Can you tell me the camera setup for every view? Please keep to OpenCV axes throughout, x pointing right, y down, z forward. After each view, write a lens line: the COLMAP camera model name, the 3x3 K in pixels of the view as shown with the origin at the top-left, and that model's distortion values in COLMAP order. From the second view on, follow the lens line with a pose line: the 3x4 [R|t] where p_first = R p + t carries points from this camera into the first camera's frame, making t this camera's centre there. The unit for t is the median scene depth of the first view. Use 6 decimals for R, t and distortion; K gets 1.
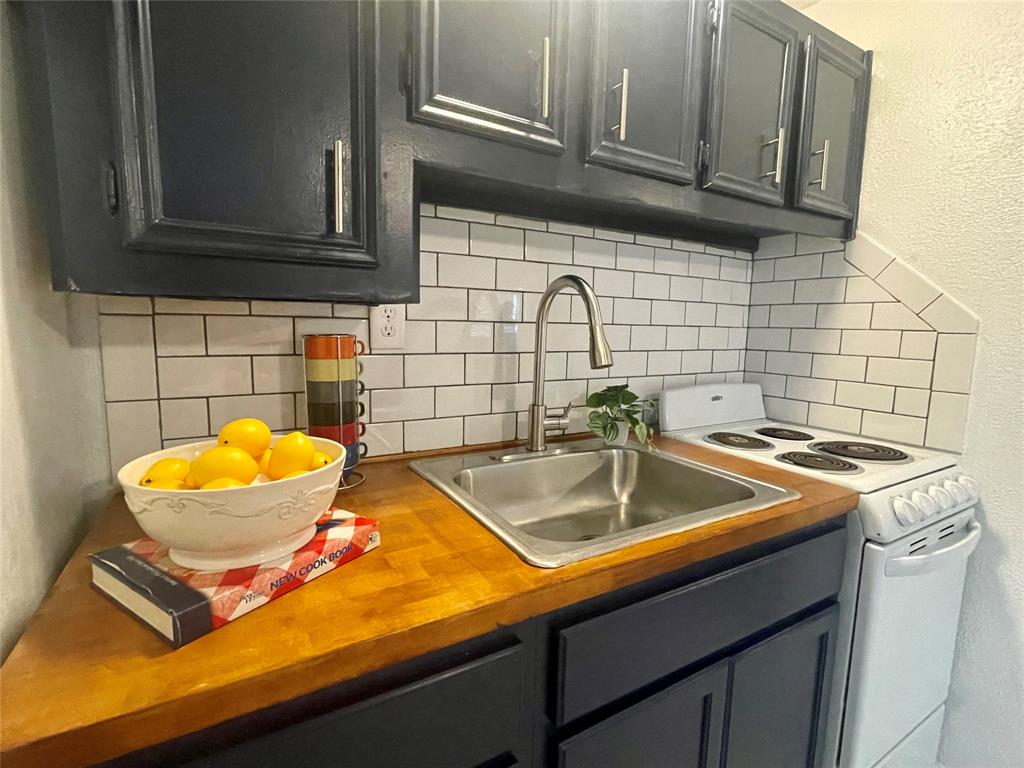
lens RADIAL K [[485.1, 0, 510.3], [0, 485.1, 384.1], [0, 0, 1]] dist [-0.004482, -0.000537]
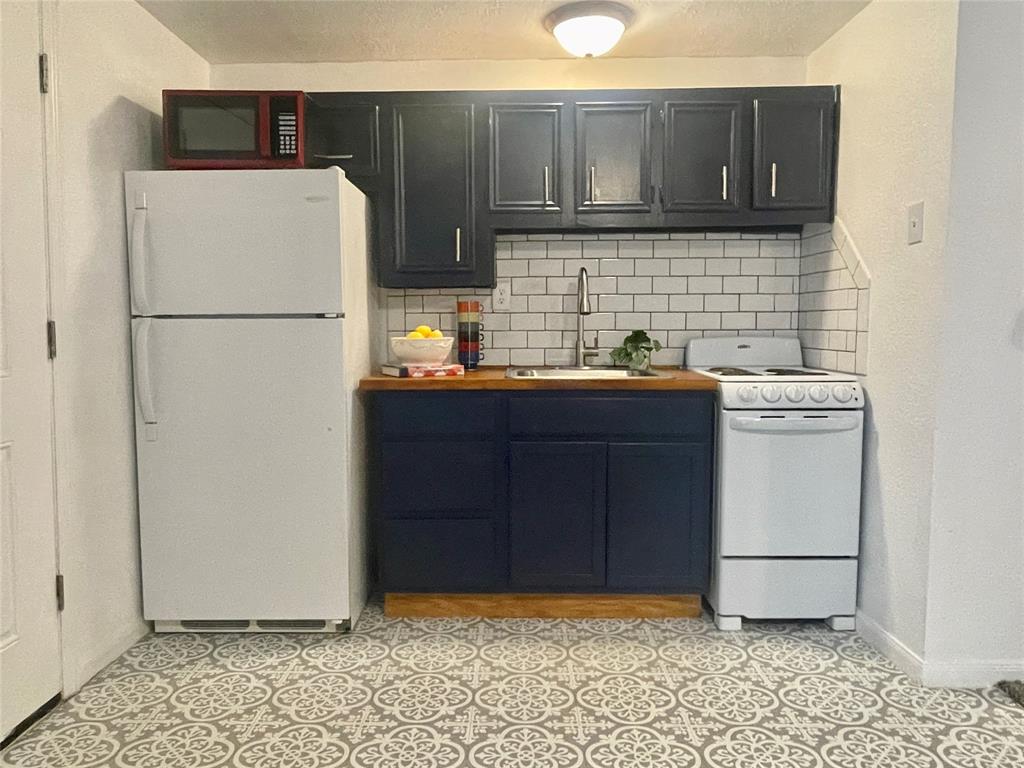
lens RADIAL K [[734.4, 0, 505.6], [0, 734.4, 383.9], [0, 0, 1]] dist [0.001619, -0.007936]
pose [[0.858712, 0.019409, -0.512090, 1.126393], [-0.040851, 0.998695, -0.030649, 0.276097], [0.510827, 0.047238, 0.858385, -1.333806]]
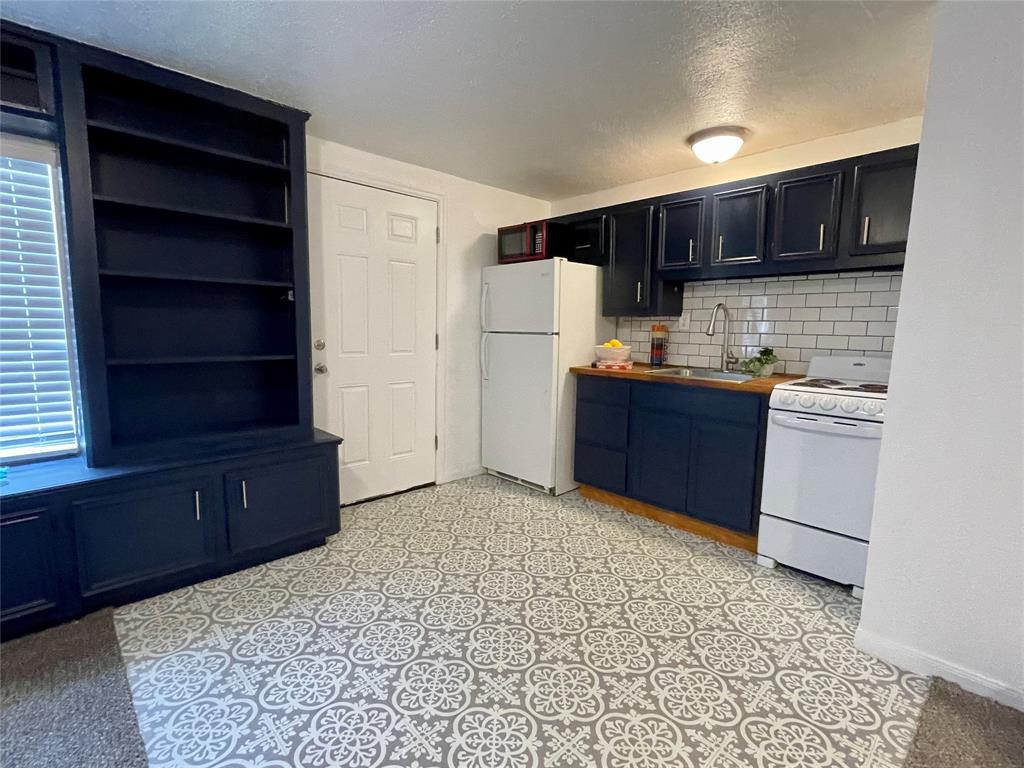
lens RADIAL K [[485.1, 0, 514.6], [0, 485.1, 387.8], [0, 0, 1]] dist [-0.004482, -0.000537]
pose [[0.239085, 0.110518, -0.964689, 2.184047], [-0.121980, 0.989050, 0.083077, 0.142497], [0.963306, 0.097810, 0.249948, -0.672695]]
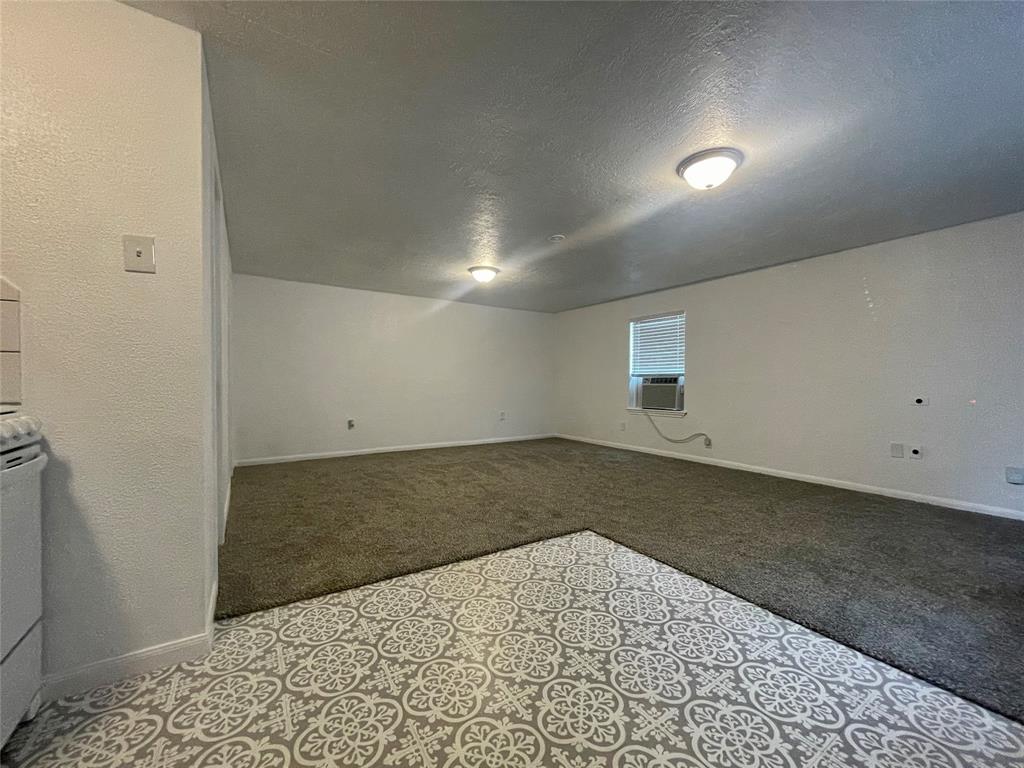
lens RADIAL K [[410.4, 0, 513.8], [0, 410.4, 382.9], [0, 0, 1]] dist [-0.003198, -0.000331]
pose [[-0.042519, -0.032415, 0.998570, -0.109071], [0.112653, 0.992944, 0.037029, 0.189406], [-0.992724, 0.114066, -0.038567, -0.159005]]
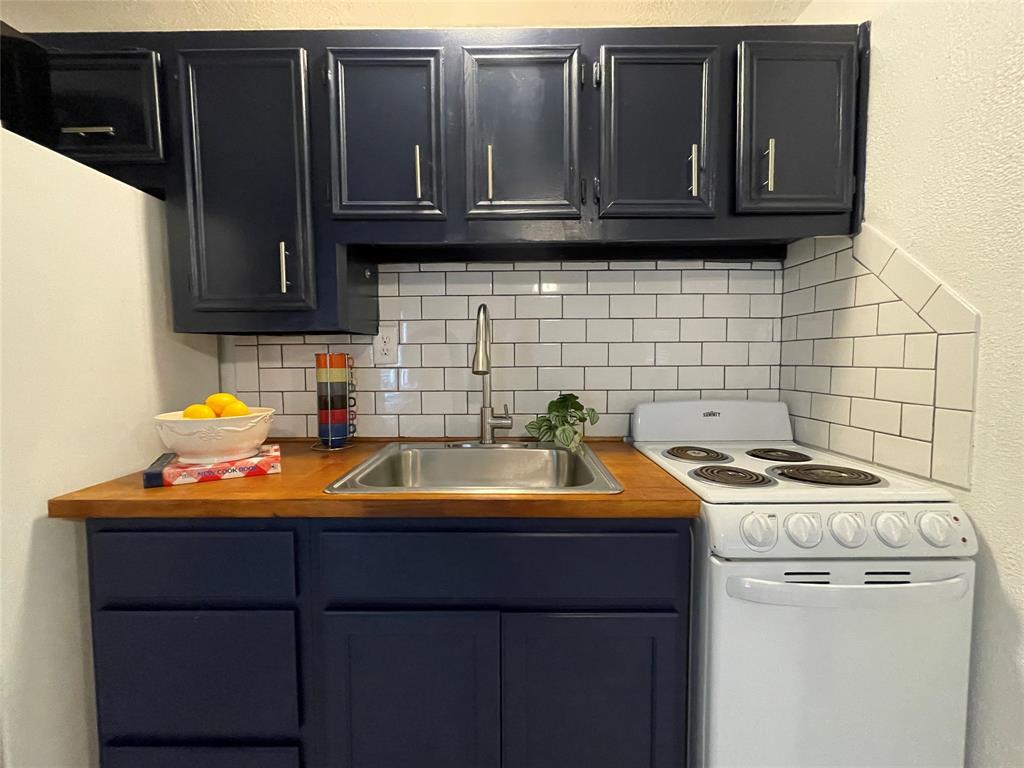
lens RADIAL K [[451.1, 0, 510.1], [0, 451.1, 384.3], [0, 0, 1]] dist [-0.003270, 0.000838]
pose [[0.863338, 0.003964, -0.504611, 0.667676], [-0.038339, 0.997594, -0.057757, 0.047068], [0.503168, 0.069211, 0.861413, 0.013042]]
